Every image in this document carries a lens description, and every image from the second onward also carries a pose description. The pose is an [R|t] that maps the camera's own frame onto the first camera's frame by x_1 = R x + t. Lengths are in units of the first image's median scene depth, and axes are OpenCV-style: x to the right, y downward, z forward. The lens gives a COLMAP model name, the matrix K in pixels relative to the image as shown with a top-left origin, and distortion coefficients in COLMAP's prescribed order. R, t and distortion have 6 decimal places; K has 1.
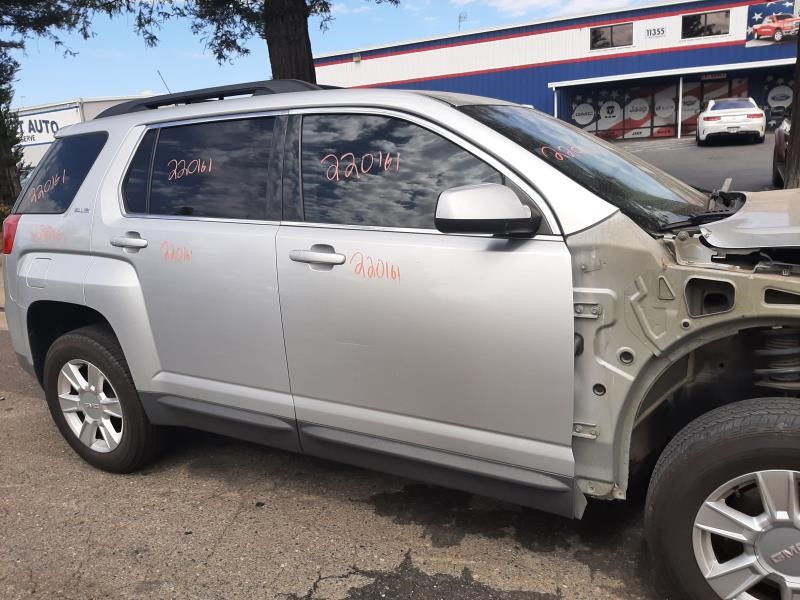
lens RADIAL K [[619.7, 0, 398.0], [0, 619.7, 304.4], [0, 0, 1]] dist [0.020517, -0.038947]
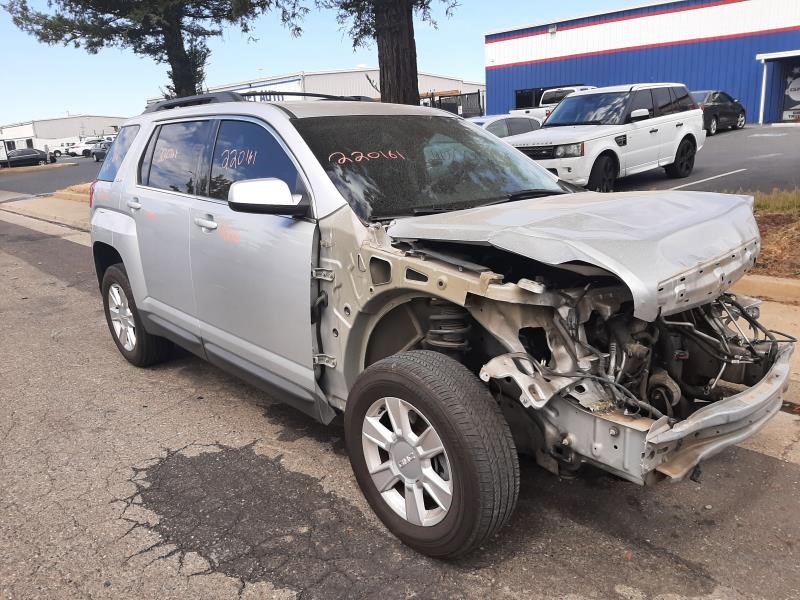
lens RADIAL K [[611.1, 0, 401.6], [0, 611.1, 300.7], [0, 0, 1]] dist [0.054395, -0.099158]
pose [[0.948084, 0.106618, -0.299615, 0.538691], [-0.093917, 0.993974, 0.056521, -0.015496], [0.303836, -0.025447, 0.952385, -0.159090]]
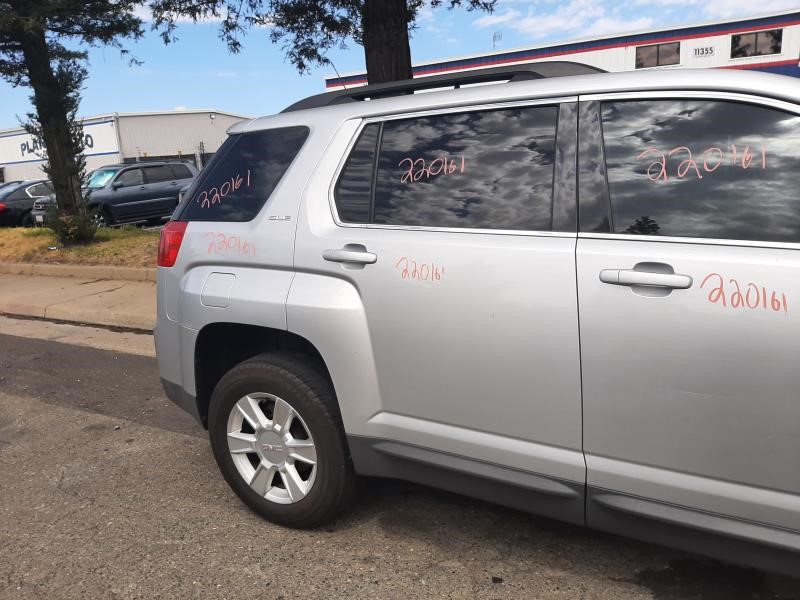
lens RADIAL K [[615.5, 0, 400.0], [0, 615.5, 300.0], [0, 0, 1]] dist [0.071693, -0.116376]
pose [[0.999484, 0.018092, -0.026535, -0.300029], [-0.018996, 0.999234, -0.034213, -0.012456], [0.025896, 0.034700, 0.999062, 0.154476]]
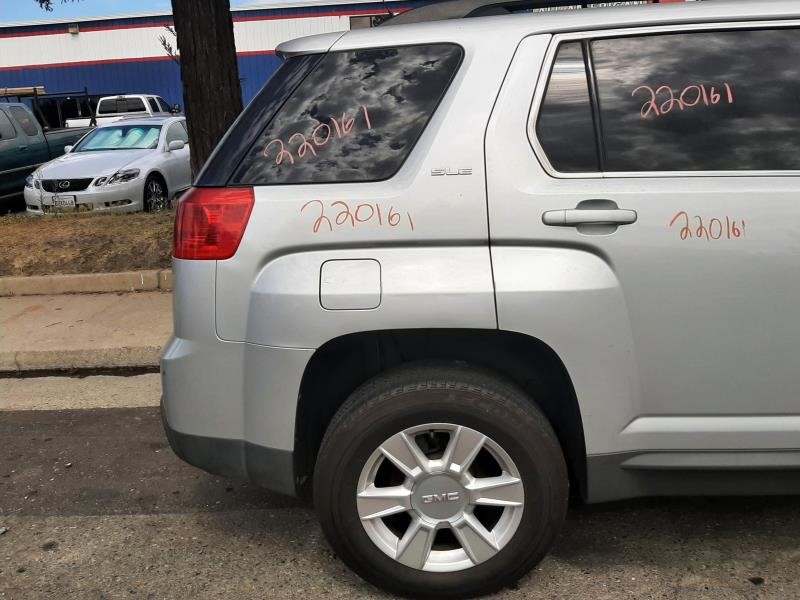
lens RADIAL K [[642.2, 0, 402.1], [0, 642.2, 282.1], [0, 0, 1]] dist [0.009734, -0.003034]
pose [[0.901521, -0.088377, 0.423614, -0.771143], [0.100919, 0.994868, -0.007217, -0.043776], [-0.420803, 0.049257, 0.905814, 0.442019]]
